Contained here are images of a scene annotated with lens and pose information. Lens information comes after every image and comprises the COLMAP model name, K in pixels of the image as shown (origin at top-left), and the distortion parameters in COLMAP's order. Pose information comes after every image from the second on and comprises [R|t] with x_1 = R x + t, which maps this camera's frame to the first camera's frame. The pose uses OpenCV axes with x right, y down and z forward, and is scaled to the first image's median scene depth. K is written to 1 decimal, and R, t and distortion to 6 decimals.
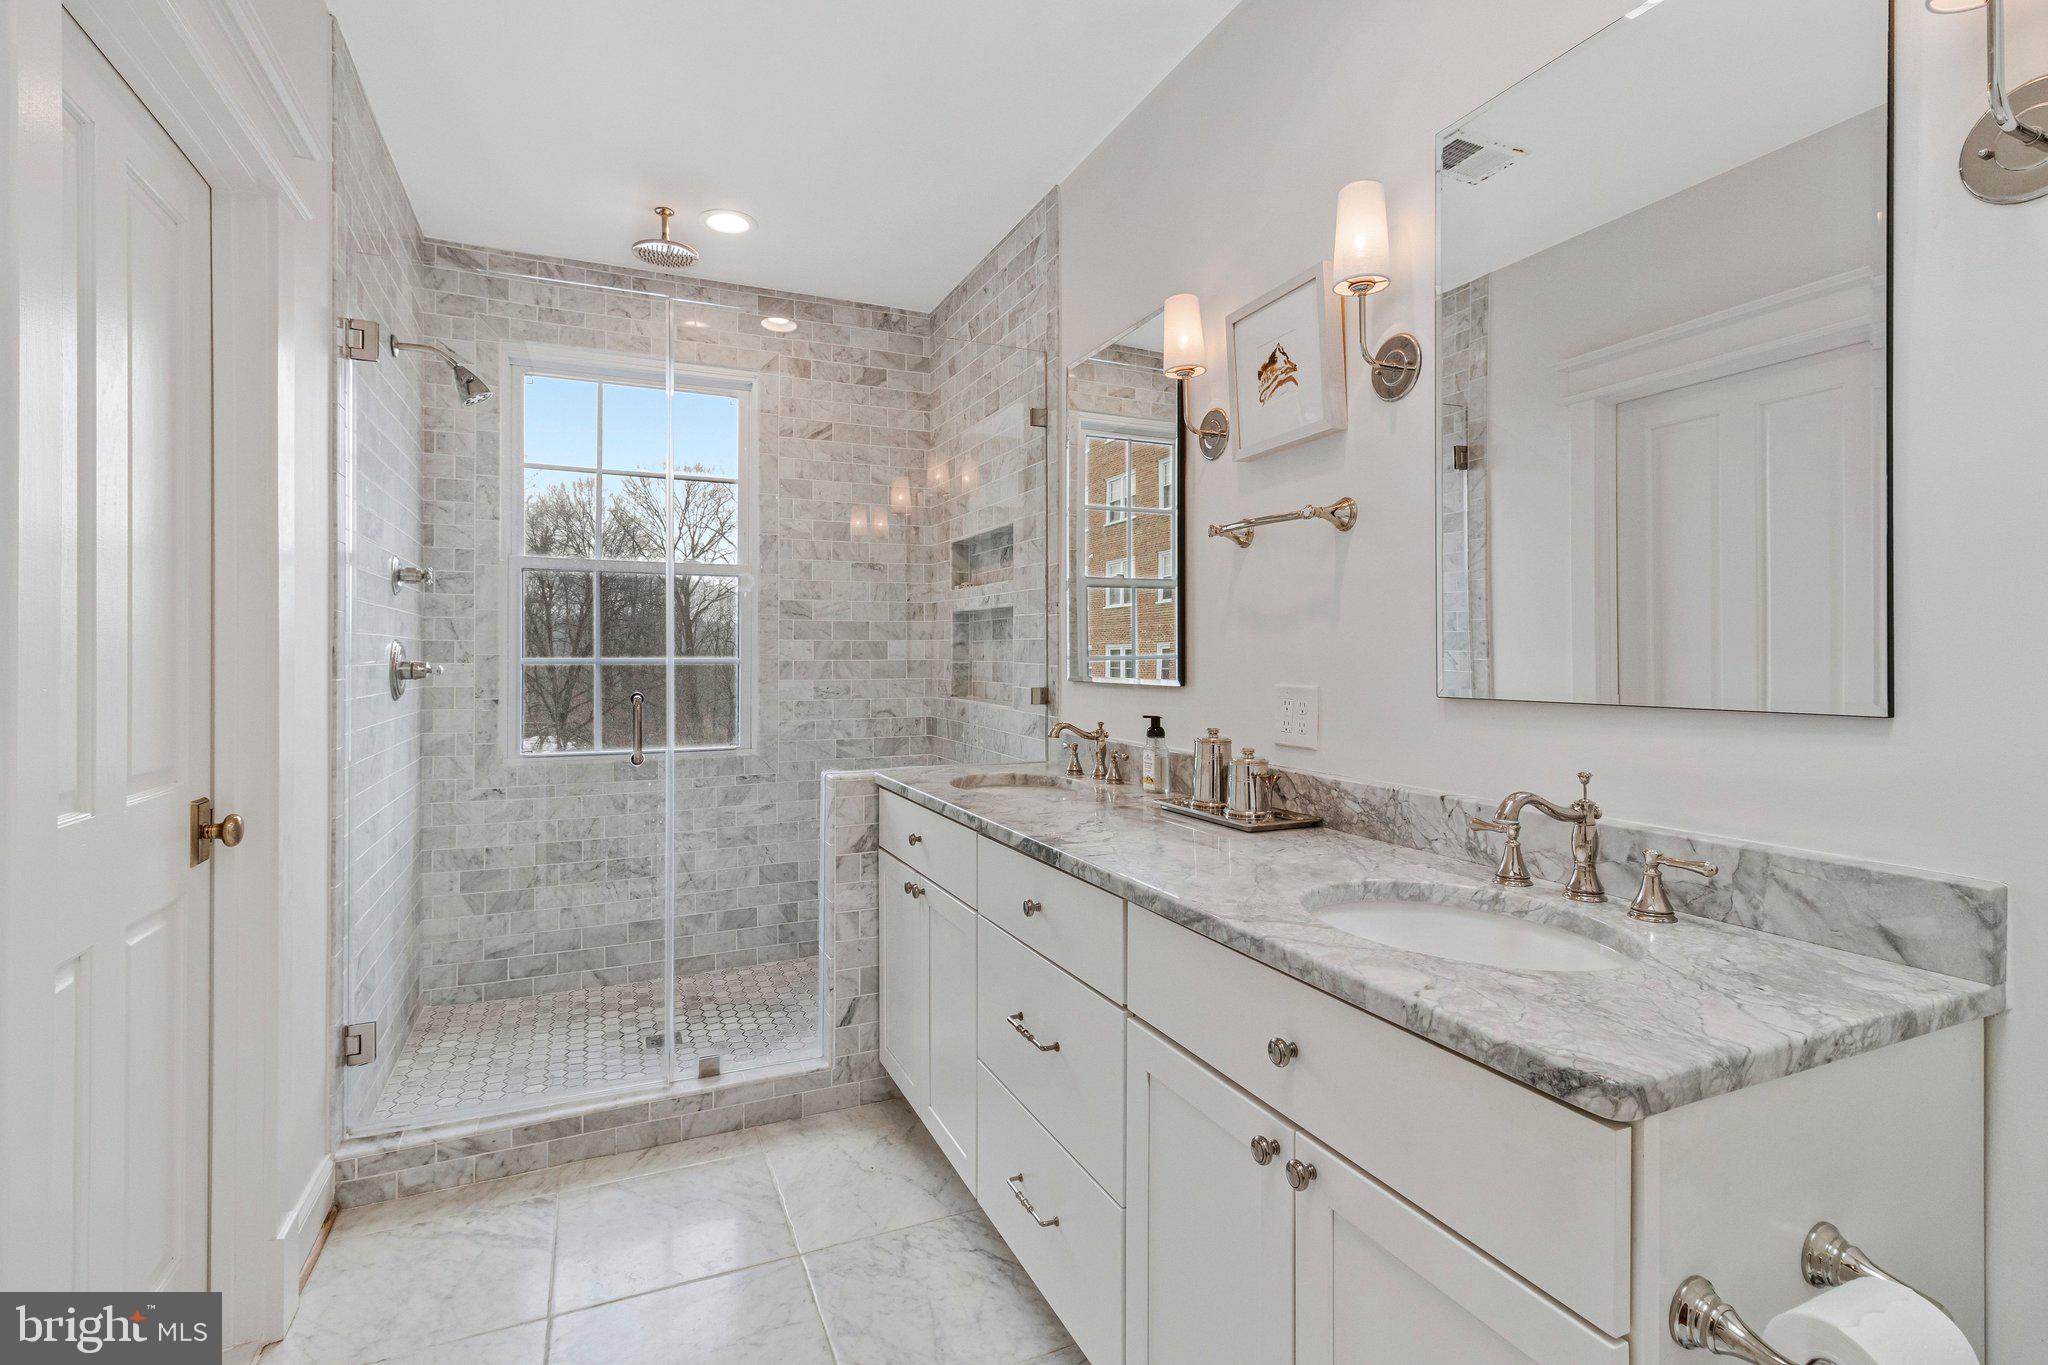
lens RADIAL K [[951.0, 0, 983.8], [0, 951.0, 646.5], [0, 0, 1]] dist [0.004877, -0.000132]
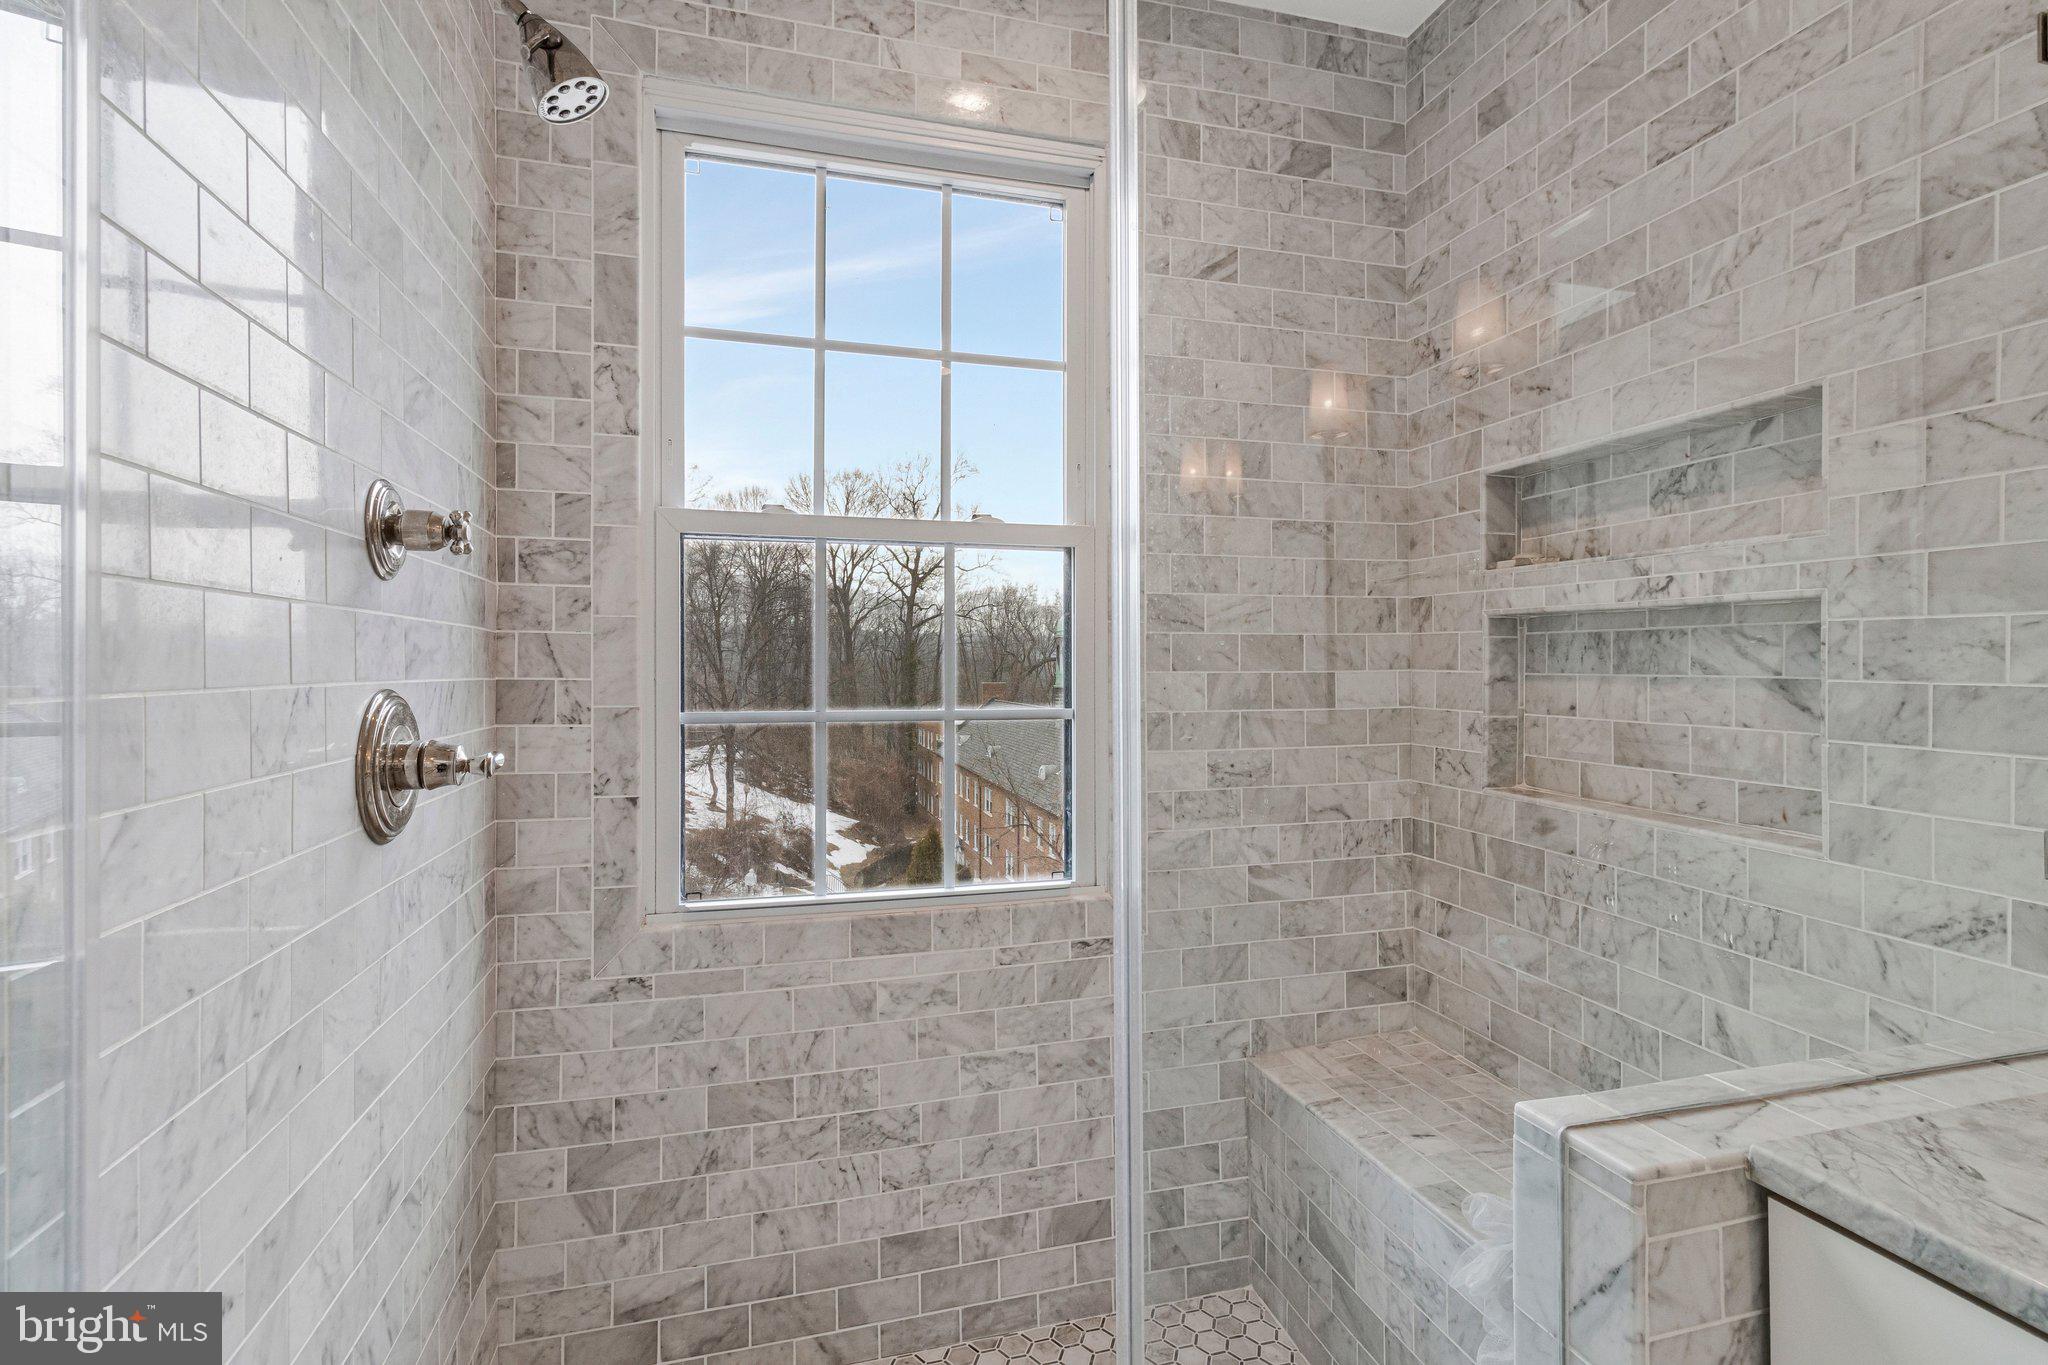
lens RADIAL K [[1012.5, 0, 921.4], [0, 1012.5, 679.2], [0, 0, 1]] dist [0.005492, 0.002363]
pose [[0.973513, 0.005944, -0.228554, -0.300498], [-0.000600, 0.999725, 0.023441, -0.022551], [0.228630, -0.022683, 0.973249, 0.637895]]
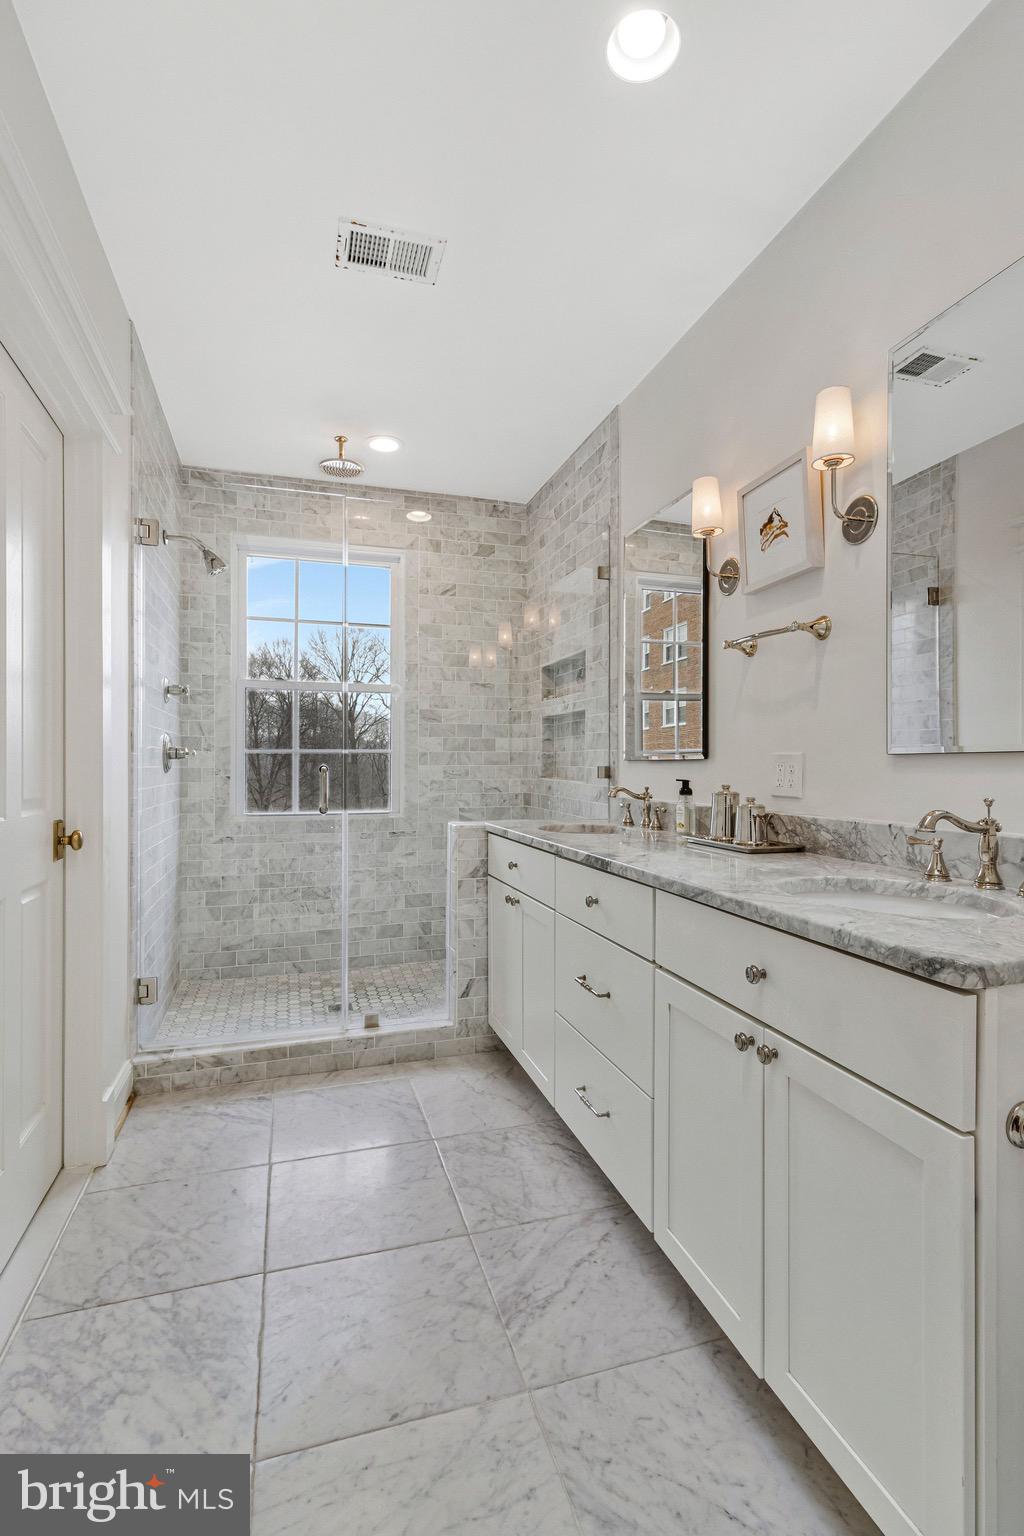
lens RADIAL K [[713.2, 0, 491.2], [0, 713.2, 747.3], [0, 0, 1]] dist [0.004877, -0.000132]
pose [[0.993895, -0.002399, -0.110301, 0.012139], [0.000773, 0.999890, -0.014781, 0.036175], [0.110324, 0.014606, 0.993788, -0.058954]]
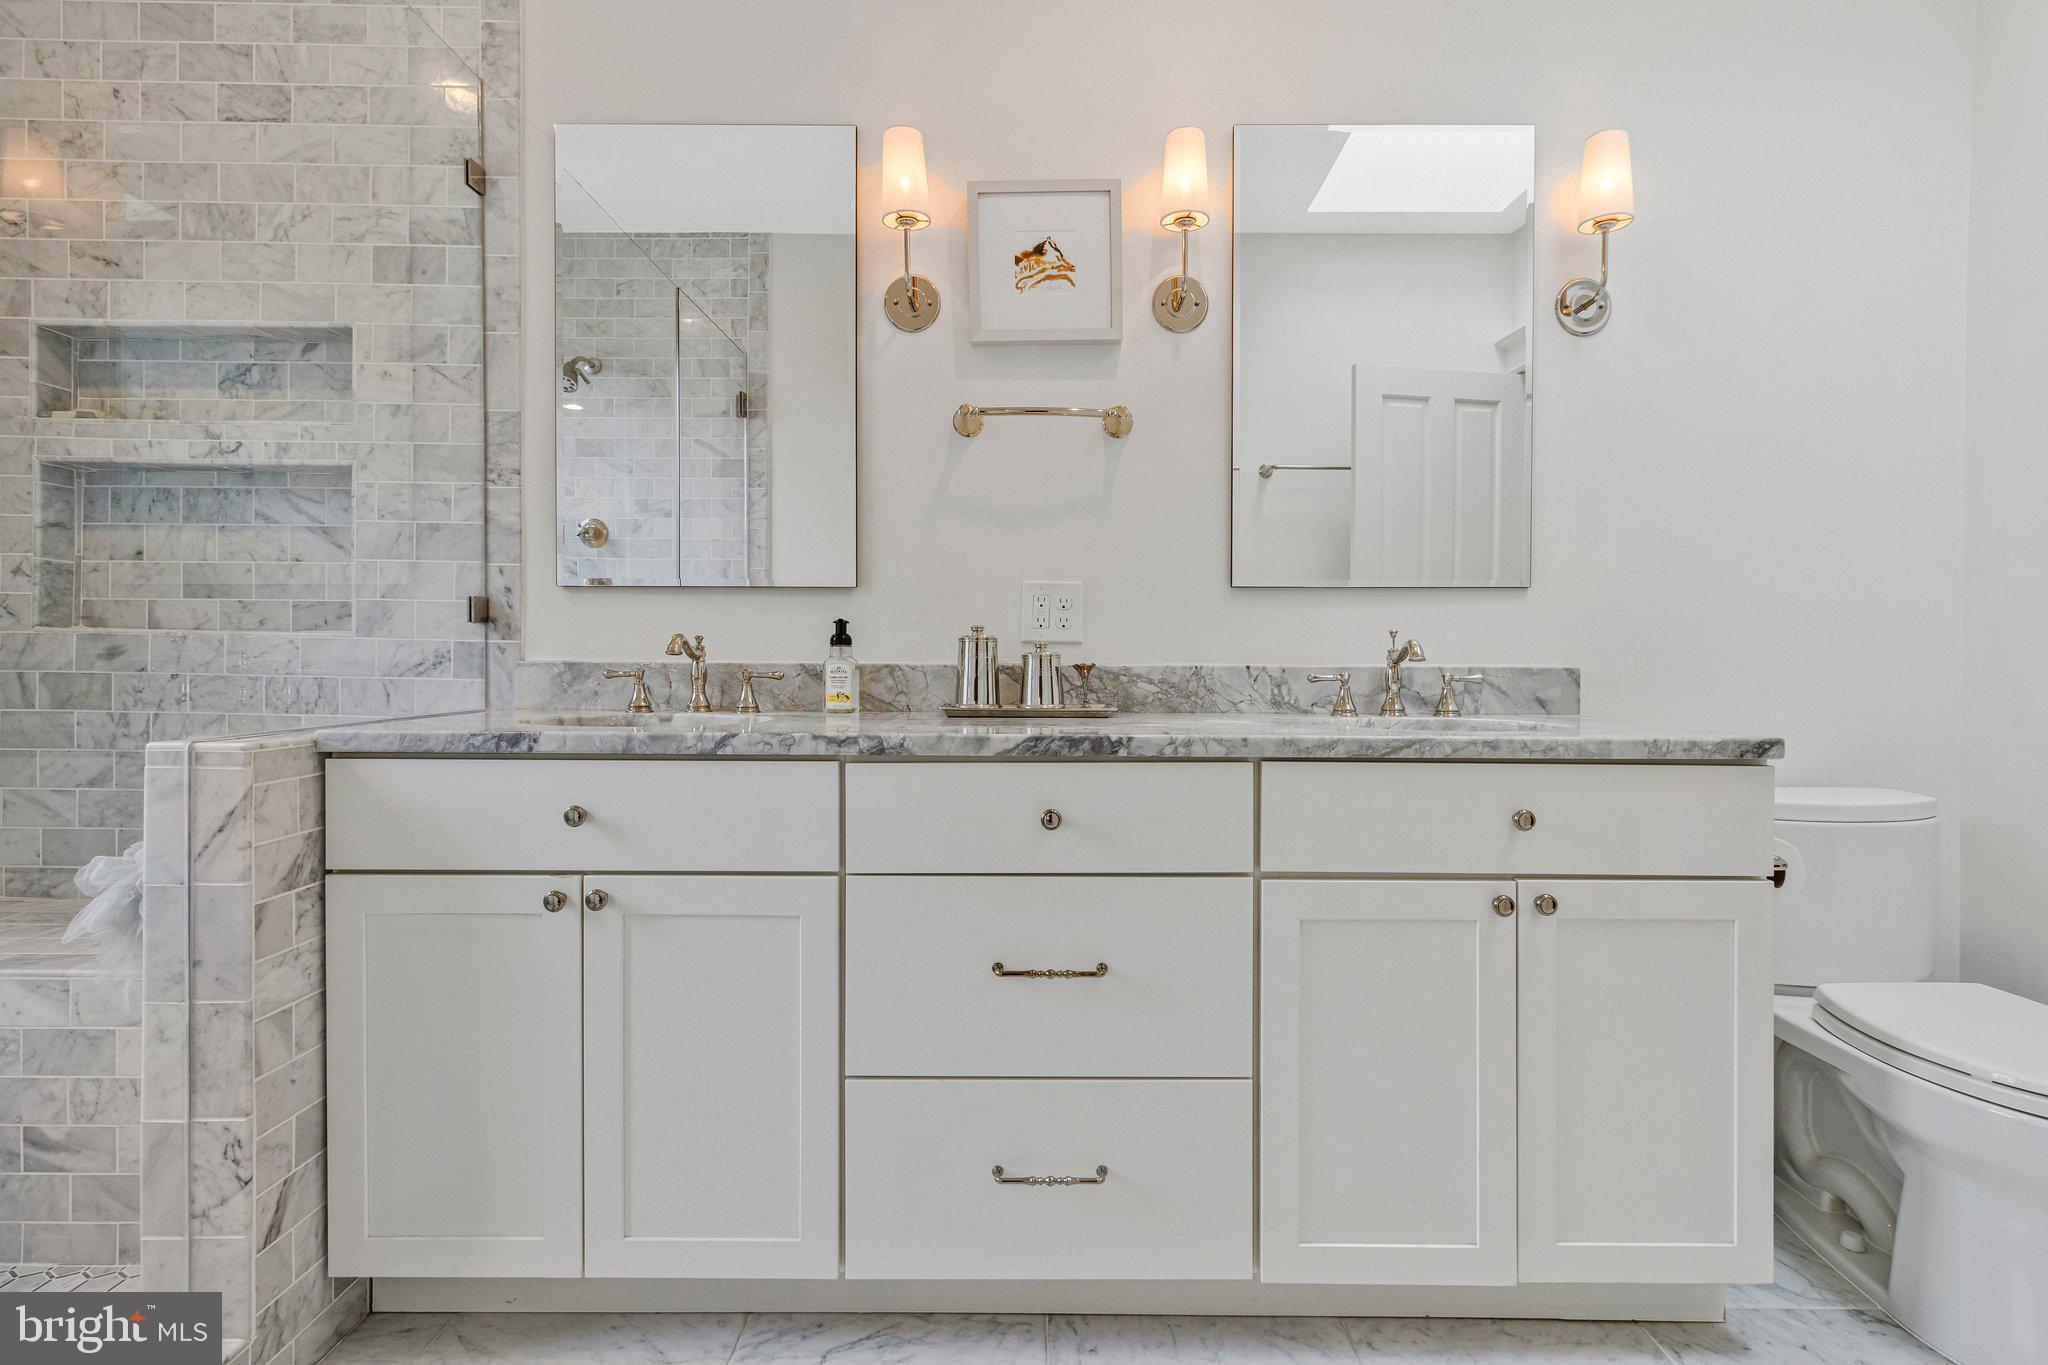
lens RADIAL K [[951.0, 0, 1119.5], [0, 951.0, 638.3], [0, 0, 1]] dist [0.004877, -0.000132]
pose [[0.380448, 0.016925, 0.924647, -0.430817], [-0.016560, 0.999797, -0.011487, 0.083228], [-0.924654, -0.010942, 0.380651, 0.411002]]
